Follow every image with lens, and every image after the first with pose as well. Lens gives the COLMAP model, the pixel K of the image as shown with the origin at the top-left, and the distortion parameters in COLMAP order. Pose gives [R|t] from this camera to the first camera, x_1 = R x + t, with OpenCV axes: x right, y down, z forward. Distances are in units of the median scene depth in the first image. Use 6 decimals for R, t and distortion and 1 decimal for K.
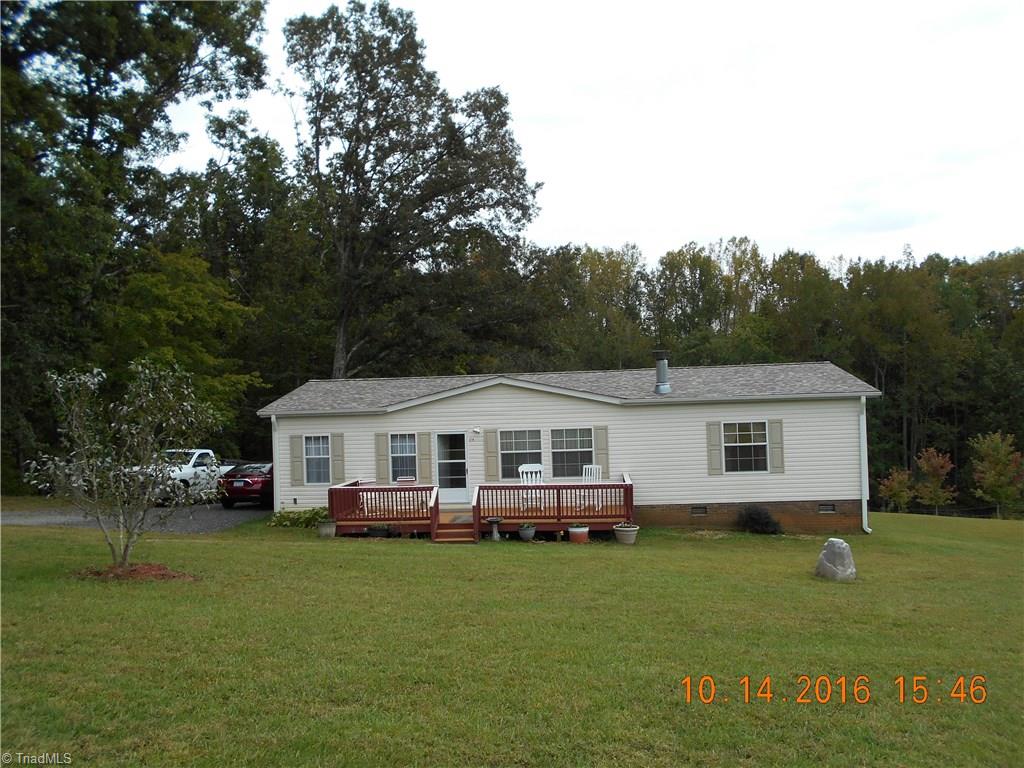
lens RADIAL K [[794.6, 0, 518.1], [0, 794.6, 391.0], [0, 0, 1]] dist [0.021508, -0.000810]
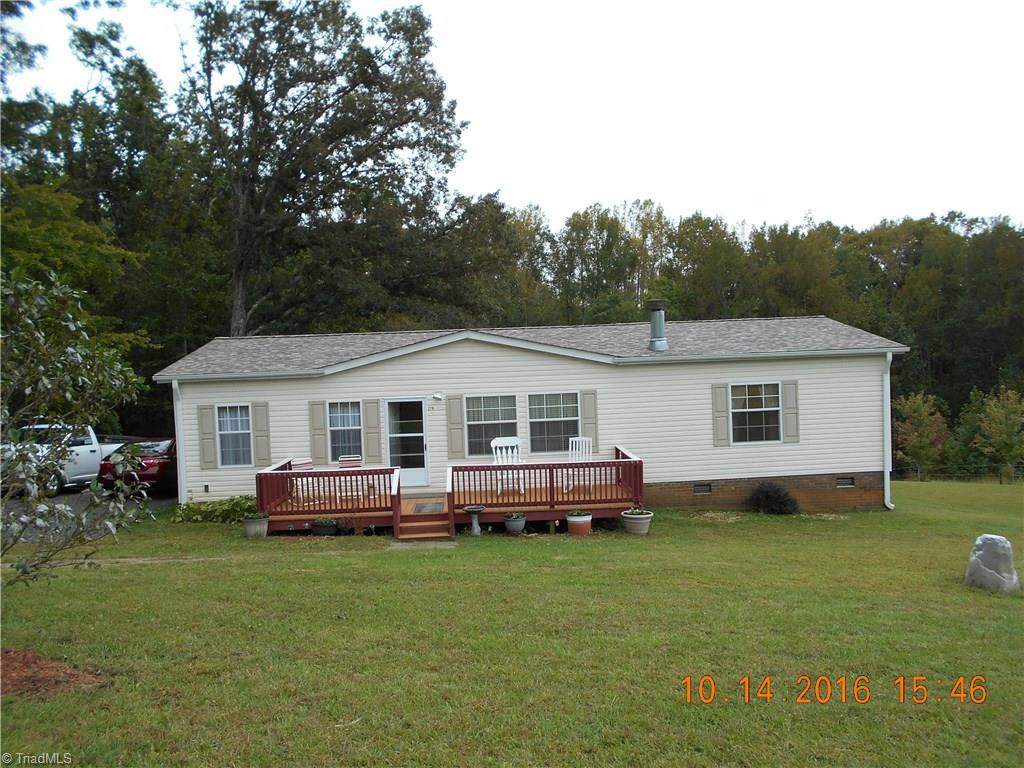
lens RADIAL K [[796.8, 0, 510.2], [0, 796.8, 388.8], [0, 0, 1]] dist [-0.026768, 0.064837]
pose [[0.991723, -0.008578, 0.128110, -0.082296], [0.003487, 0.999197, 0.039914, 0.009202], [-0.128349, -0.039137, 0.990957, 0.185108]]
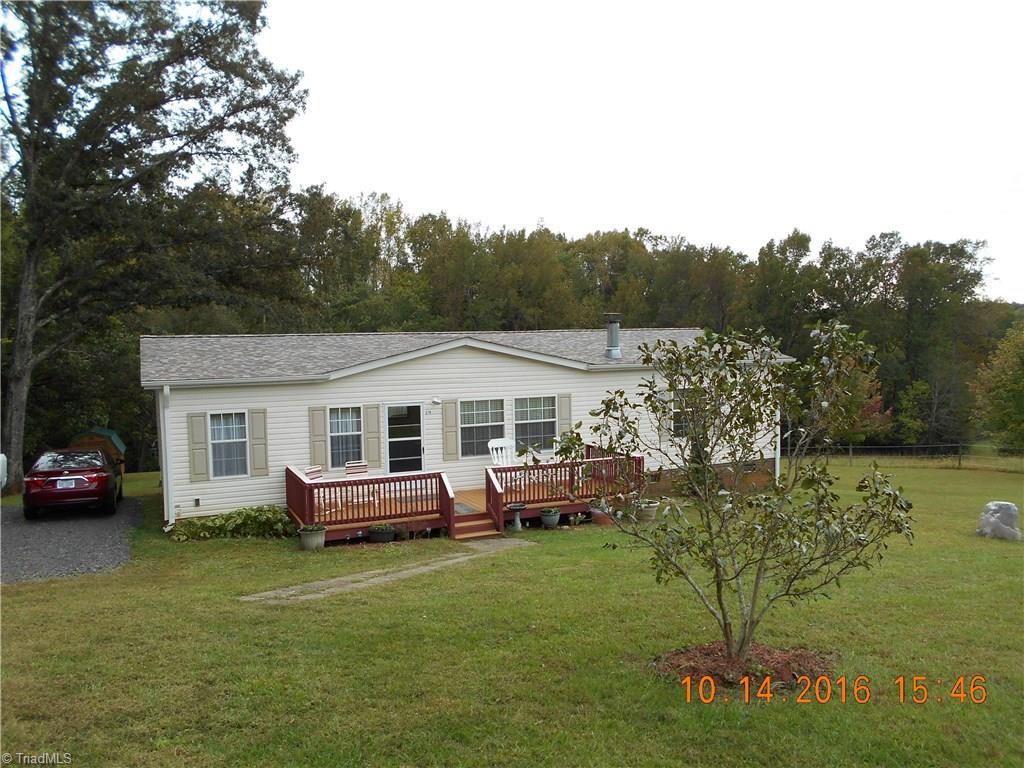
lens RADIAL K [[796.8, 0, 510.2], [0, 796.8, 388.8], [0, 0, 1]] dist [-0.026768, 0.064837]
pose [[0.871312, -0.013169, 0.490552, -0.394069], [-0.012406, 0.998729, 0.048848, -0.005429], [-0.490572, -0.048648, 0.870041, 0.231483]]
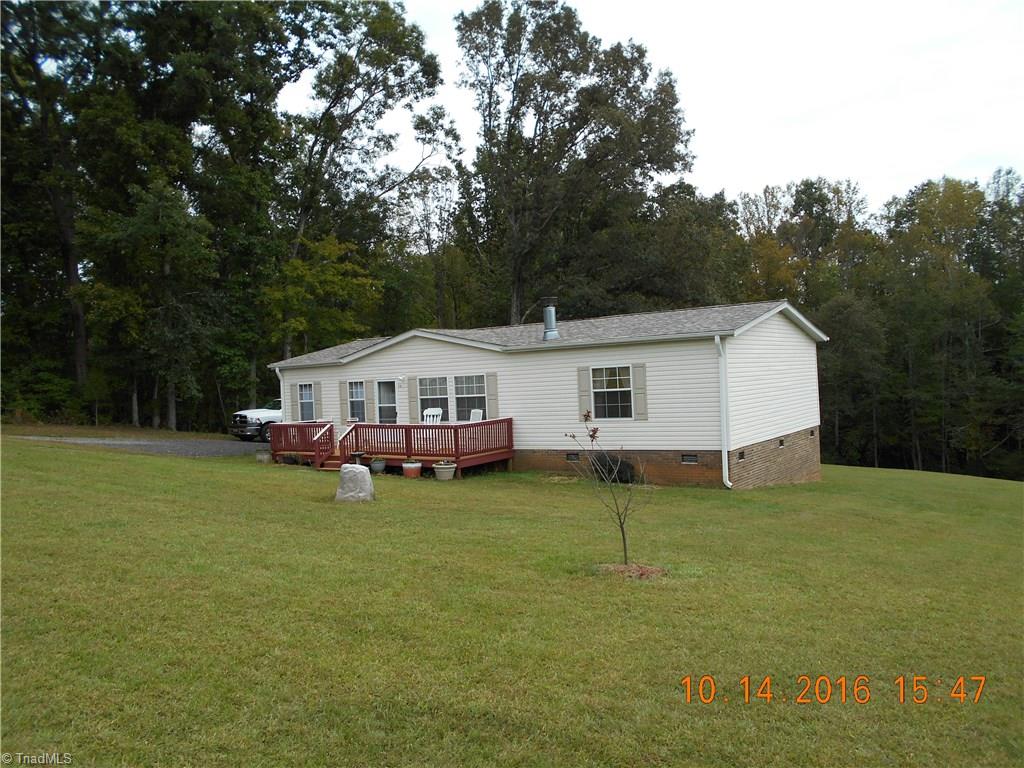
lens RADIAL K [[806.3, 0, 525.7], [0, 806.3, 389.3], [0, 0, 1]] dist [-0.081493, 0.046908]
pose [[0.870865, -0.000731, -0.491521, 0.656295], [0.023321, 0.998934, 0.039834, 0.024307], [0.490968, -0.046153, 0.869954, 0.098199]]
